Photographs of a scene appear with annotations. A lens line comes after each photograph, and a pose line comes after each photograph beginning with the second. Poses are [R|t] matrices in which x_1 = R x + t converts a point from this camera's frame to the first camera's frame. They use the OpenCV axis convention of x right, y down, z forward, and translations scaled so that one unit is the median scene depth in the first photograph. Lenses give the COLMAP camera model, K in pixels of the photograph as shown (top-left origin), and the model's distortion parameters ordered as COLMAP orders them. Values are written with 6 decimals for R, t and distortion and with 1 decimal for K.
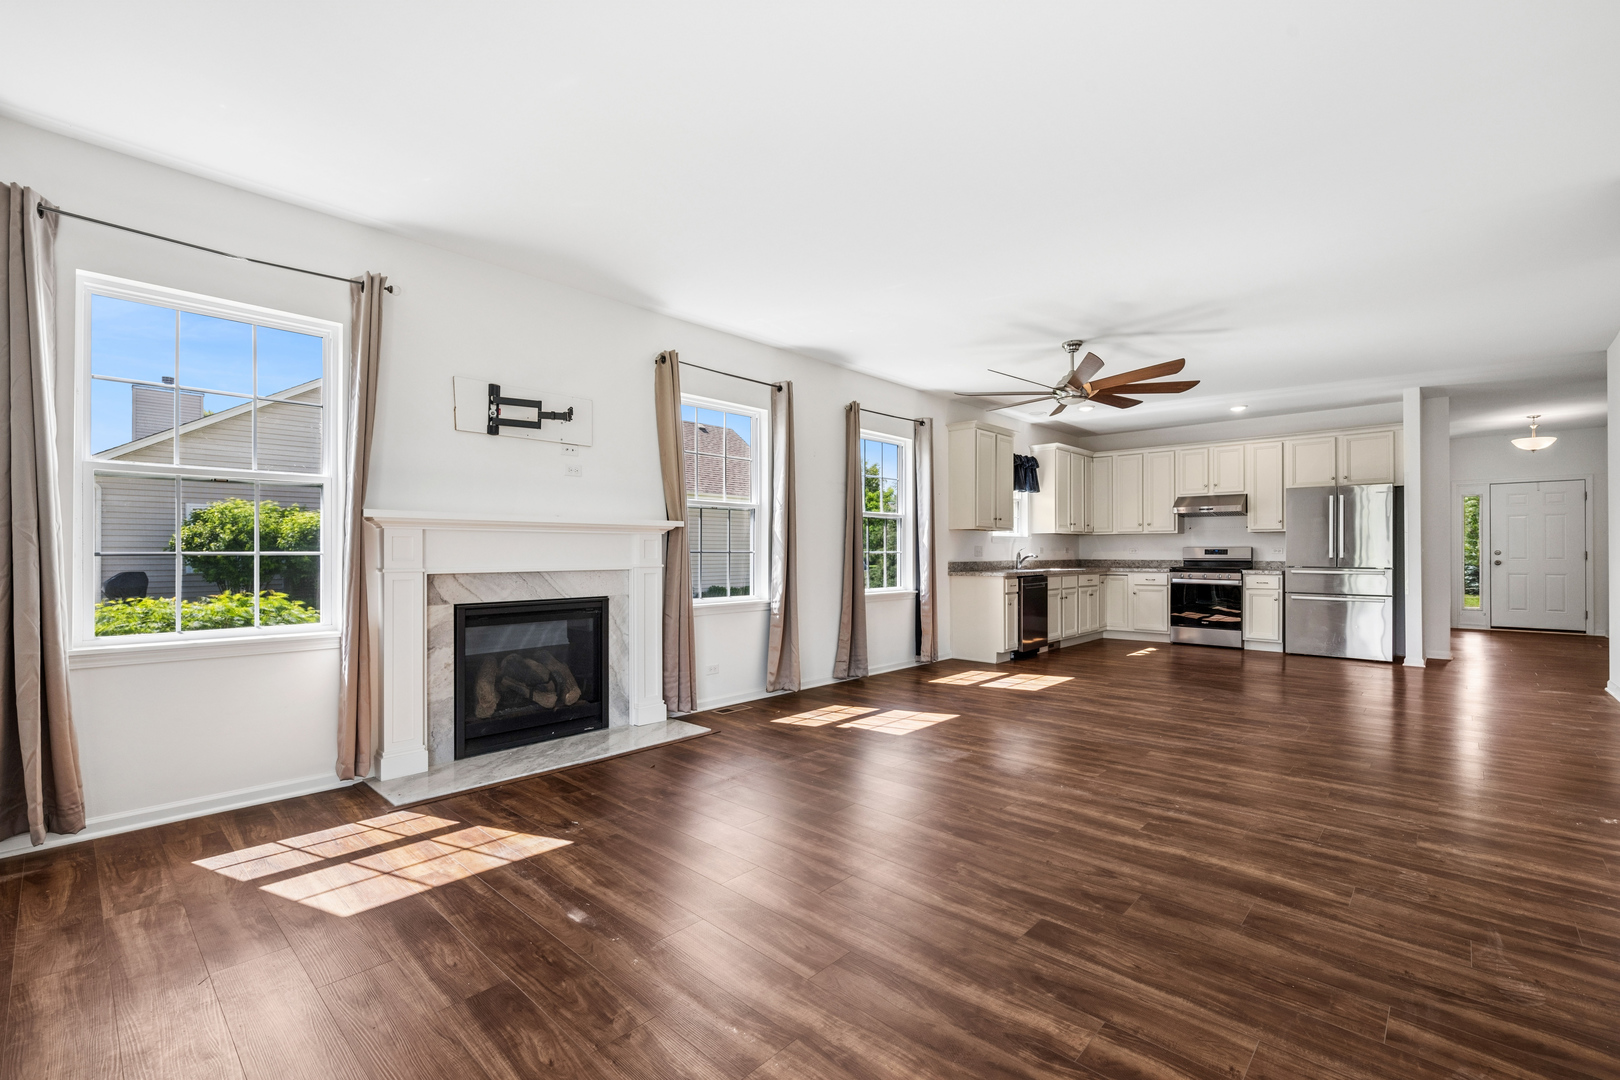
lens RADIAL K [[707.4, 0, 813.1], [0, 707.4, 549.3], [0, 0, 1]] dist [-0.006140, 0.000368]
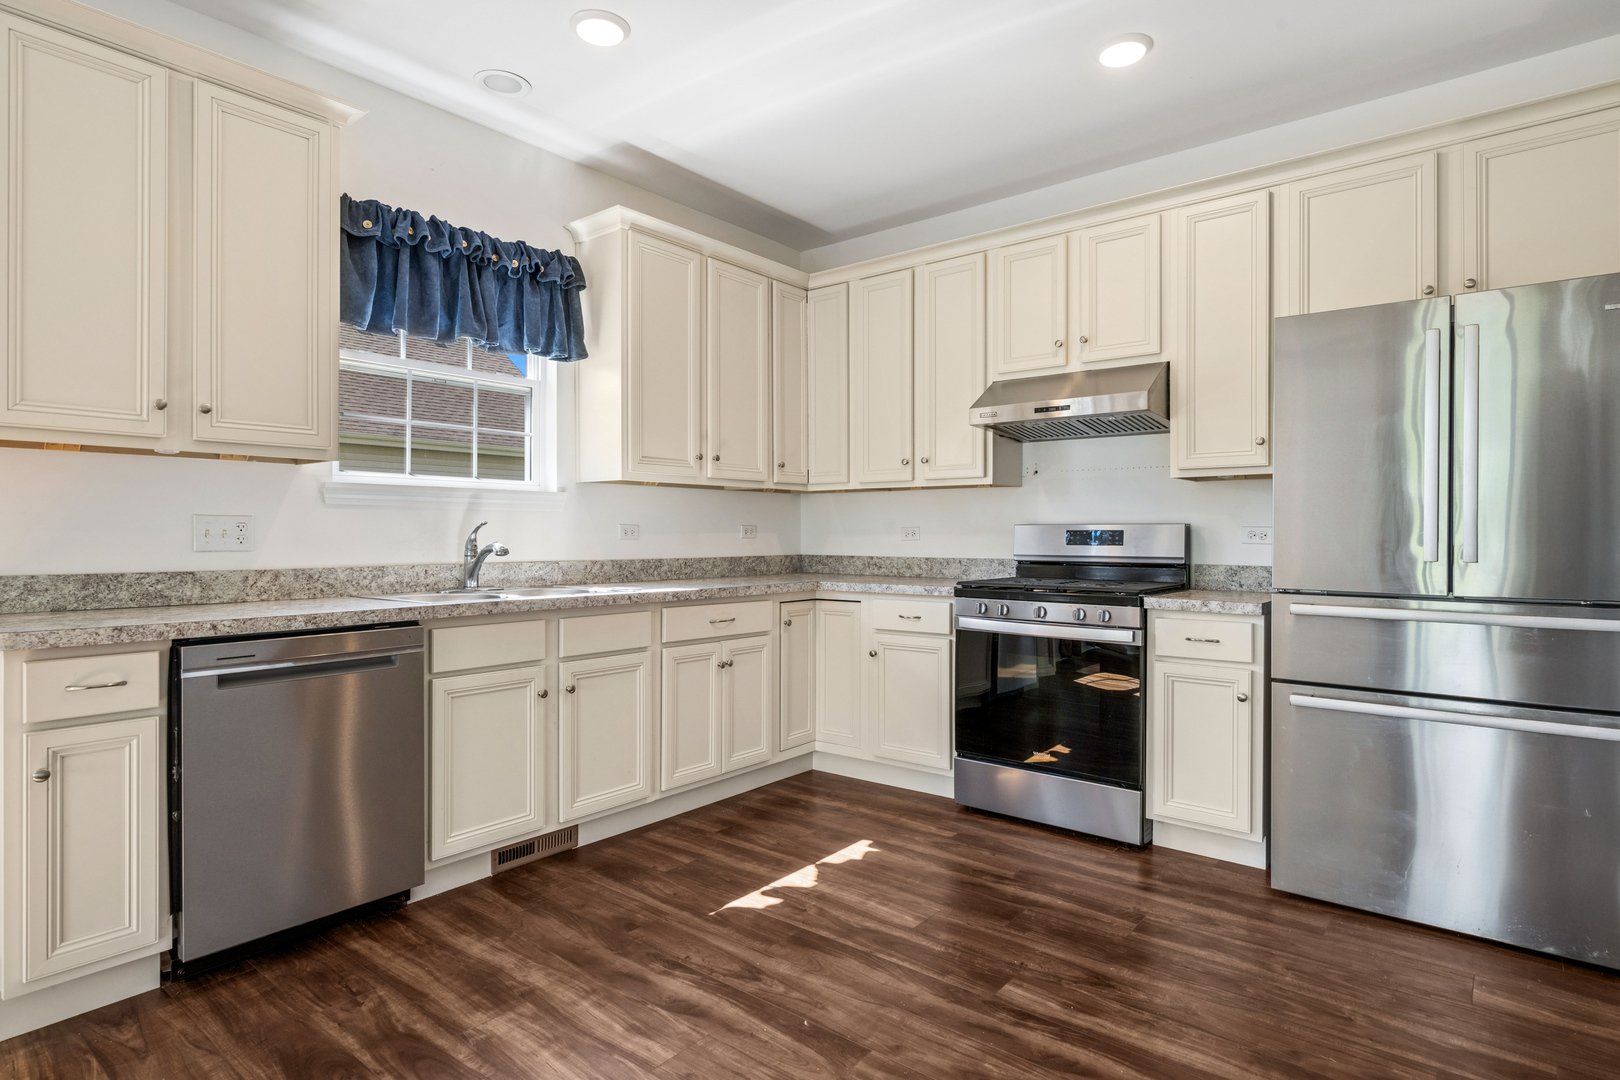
lens RADIAL K [[853.9, 0, 810.0], [0, 853.9, 537.5], [0, 0, 1]] dist [-0.015466, 0.006079]
pose [[0.997879, 0.002820, 0.065039, 0.441207], [-0.003441, 0.999950, 0.009435, 0.000039], [-0.065009, -0.009639, 0.997838, 0.641770]]
